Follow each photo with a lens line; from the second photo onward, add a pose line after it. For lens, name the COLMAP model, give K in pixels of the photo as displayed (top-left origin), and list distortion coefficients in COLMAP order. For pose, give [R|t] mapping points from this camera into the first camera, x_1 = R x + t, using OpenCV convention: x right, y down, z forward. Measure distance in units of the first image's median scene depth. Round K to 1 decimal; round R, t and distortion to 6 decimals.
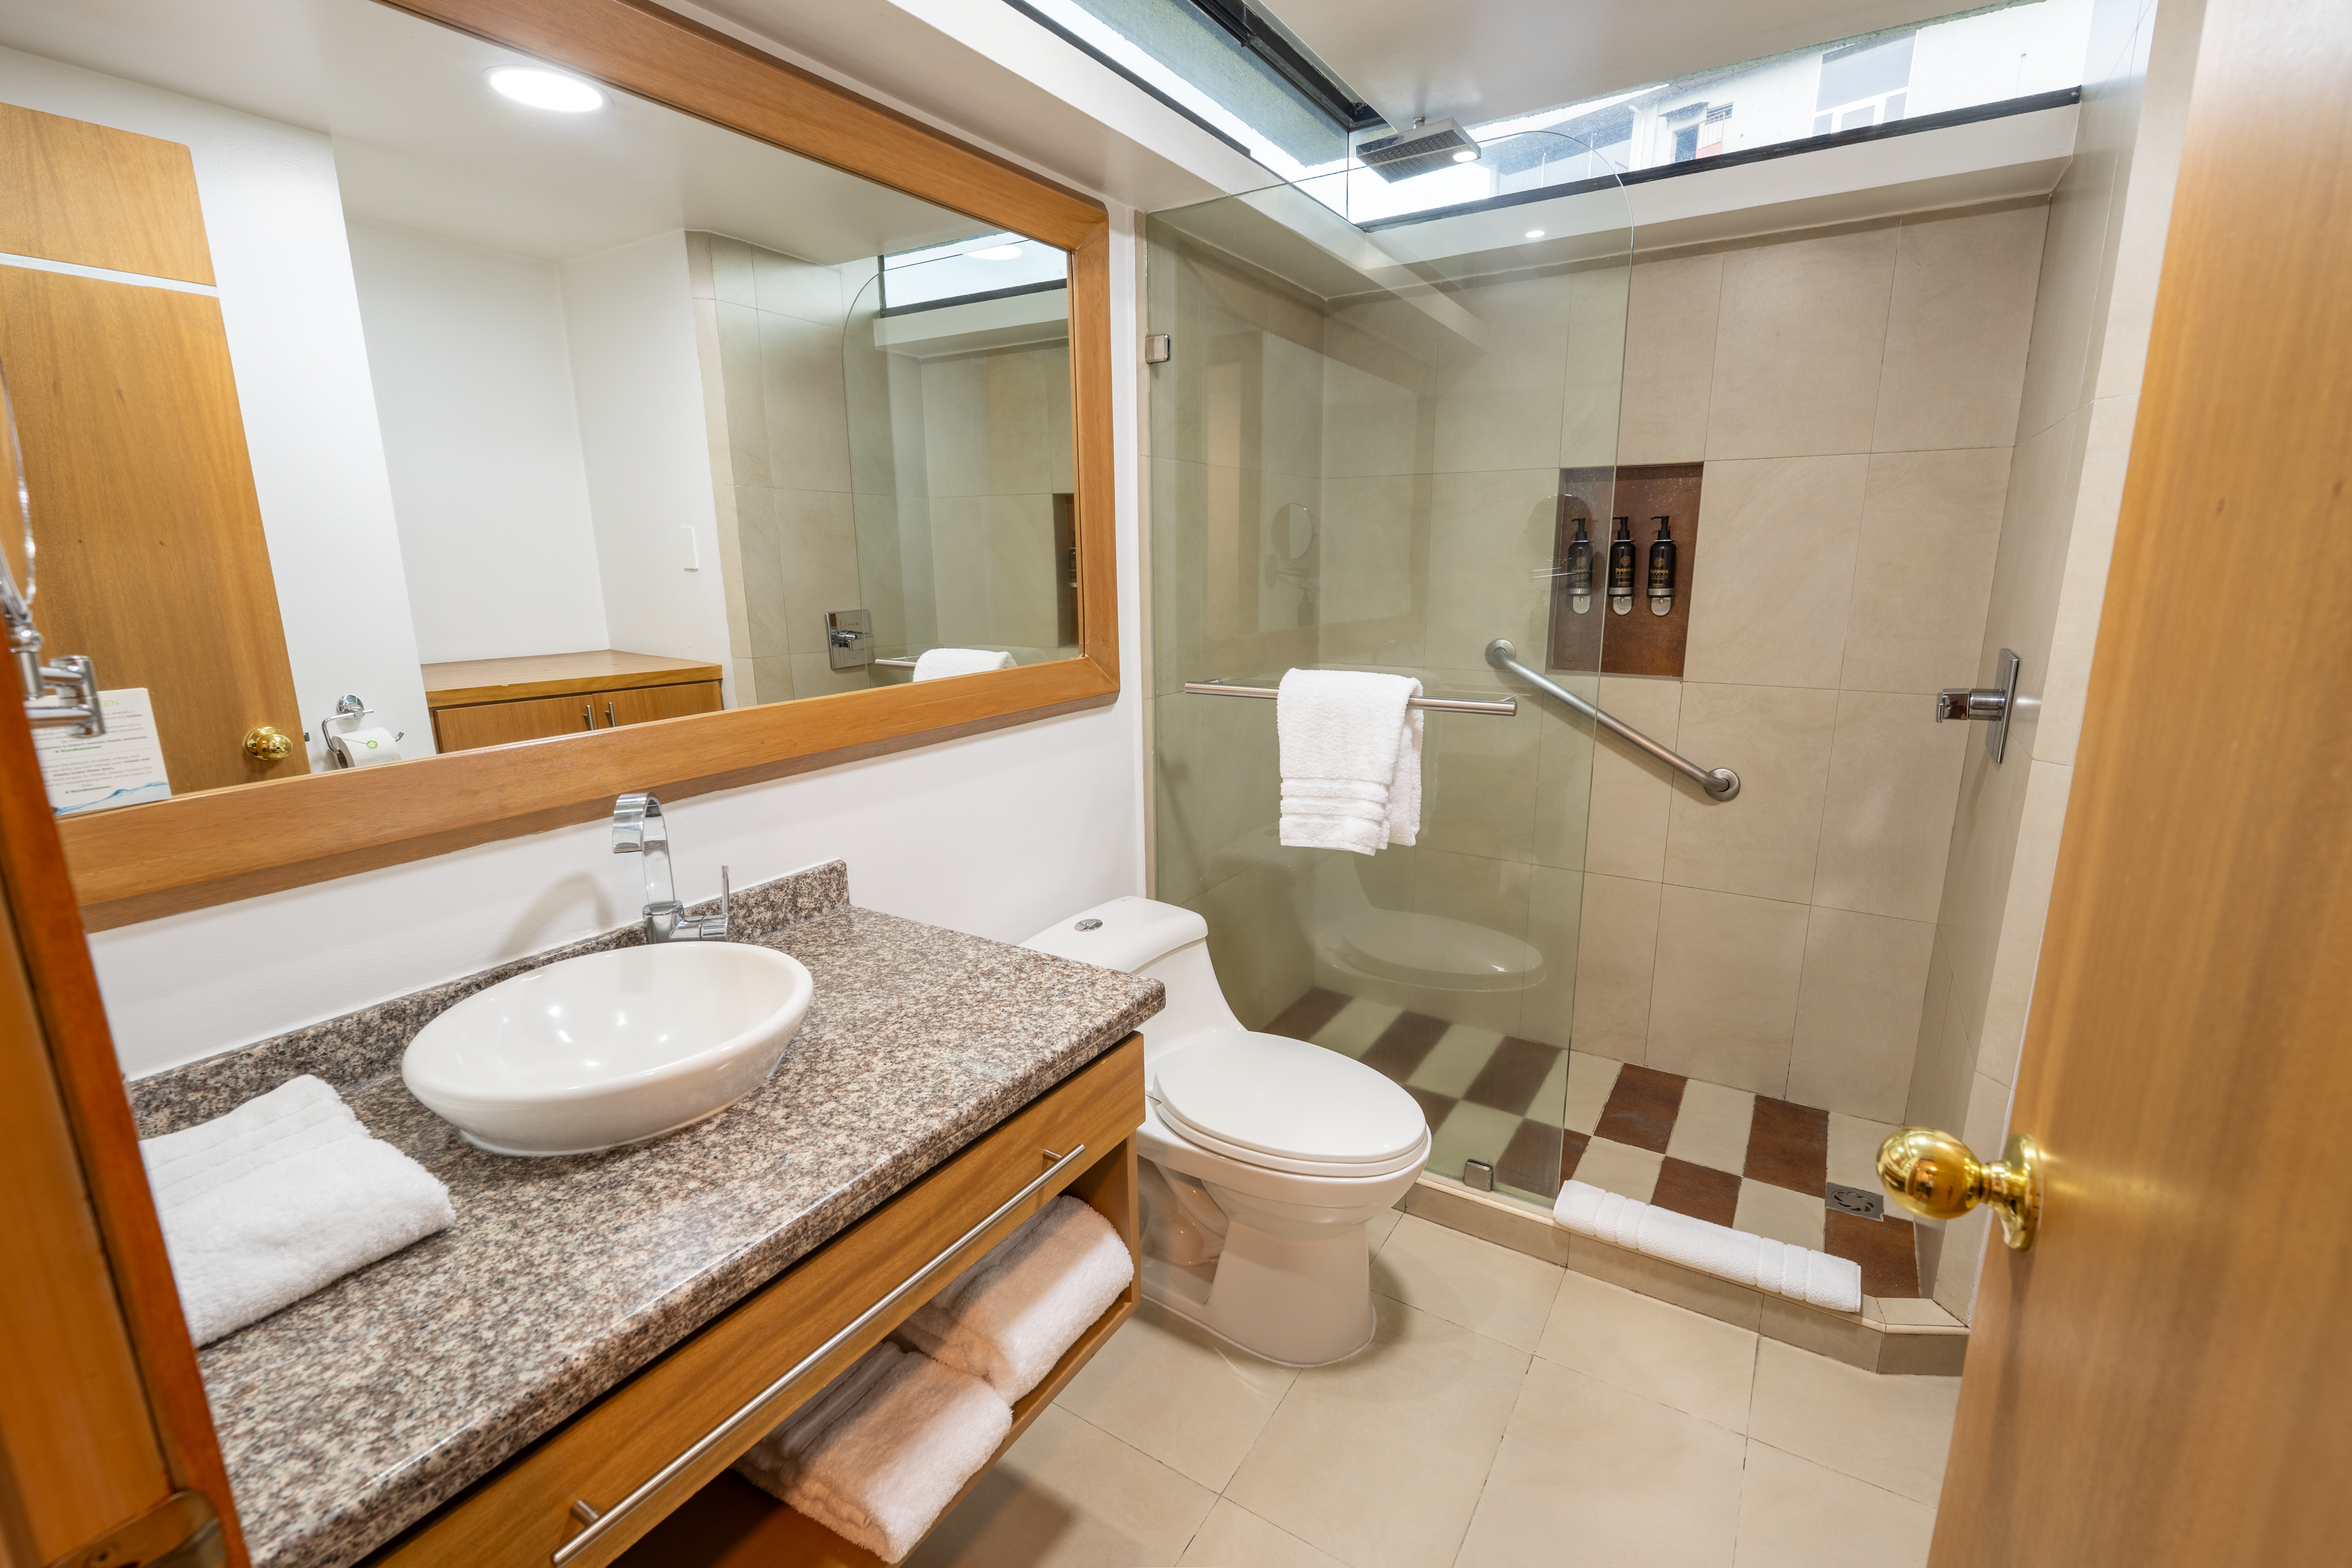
lens RADIAL K [[1031.1, 0, 1176.0], [0, 1031.1, 784.0], [0, 0, 1]] dist [0.000754, -0.000033]
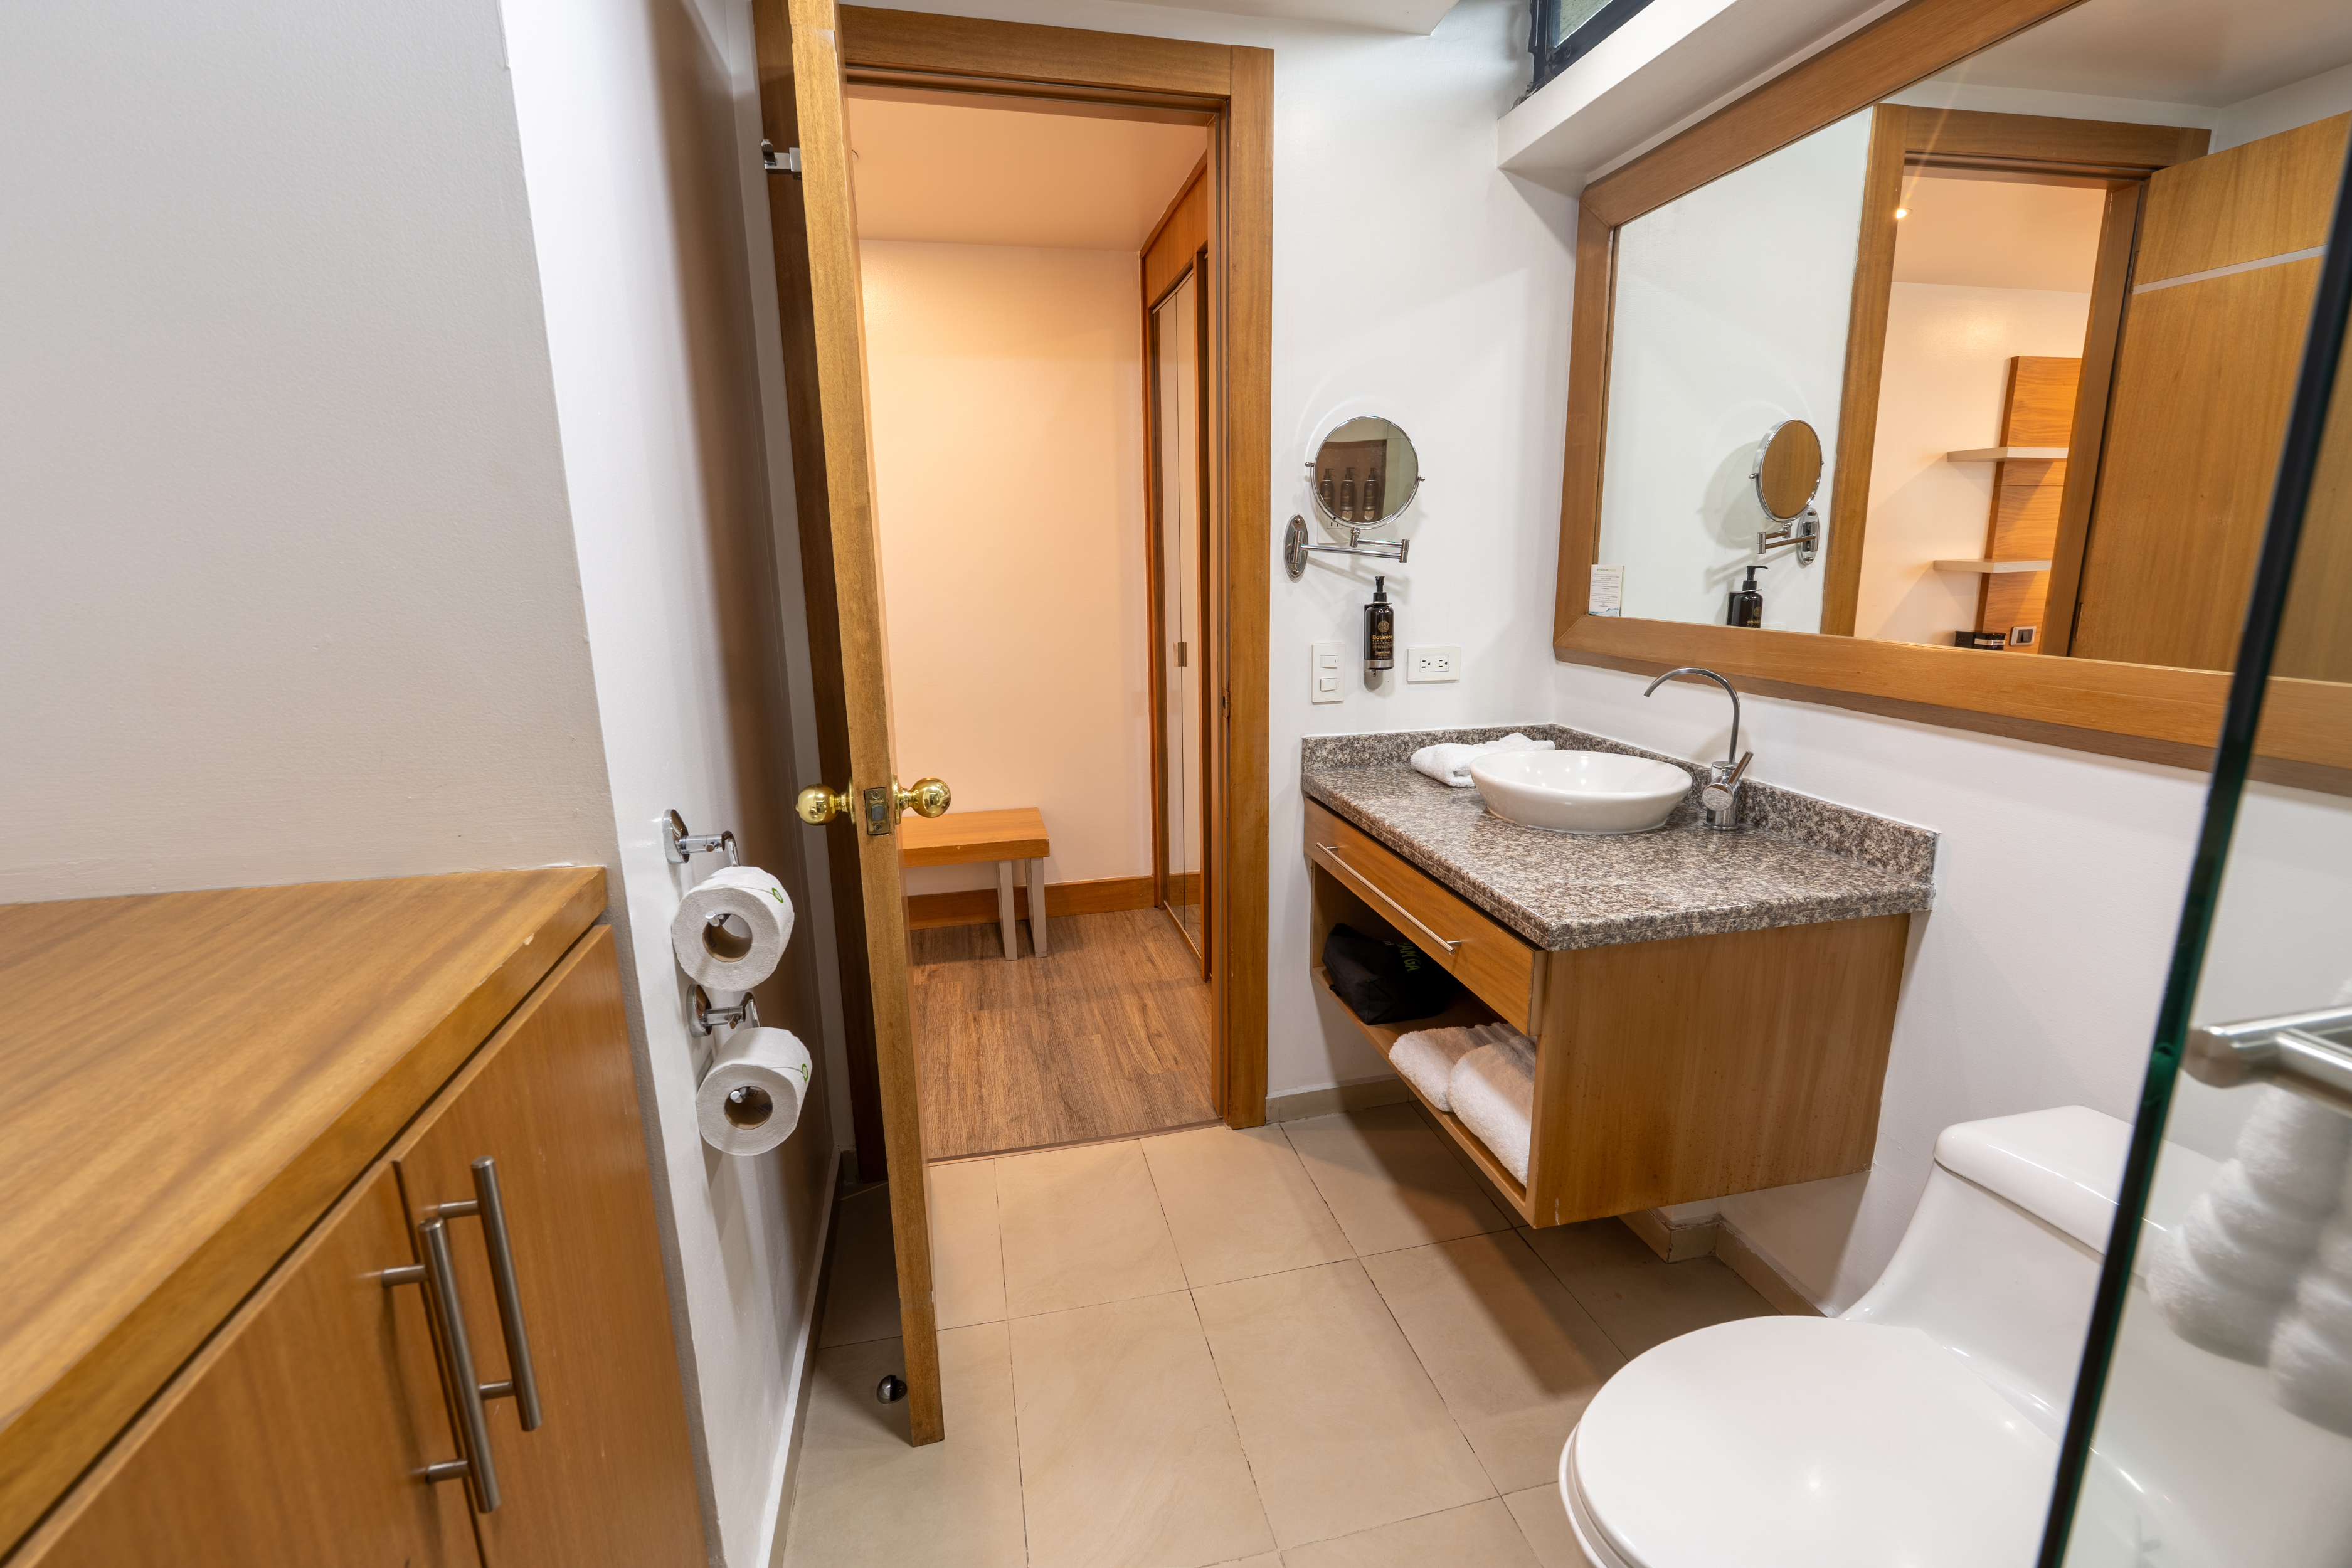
lens RADIAL K [[1031.1, 0, 1176.0], [0, 1031.1, 784.0], [0, 0, 1]] dist [0.000754, -0.000033]
pose [[-0.706776, 0.181520, -0.683753, 0.958743], [-0.135262, 0.914016, 0.382465, -0.282116], [0.694386, 0.362803, -0.621452, 1.400083]]
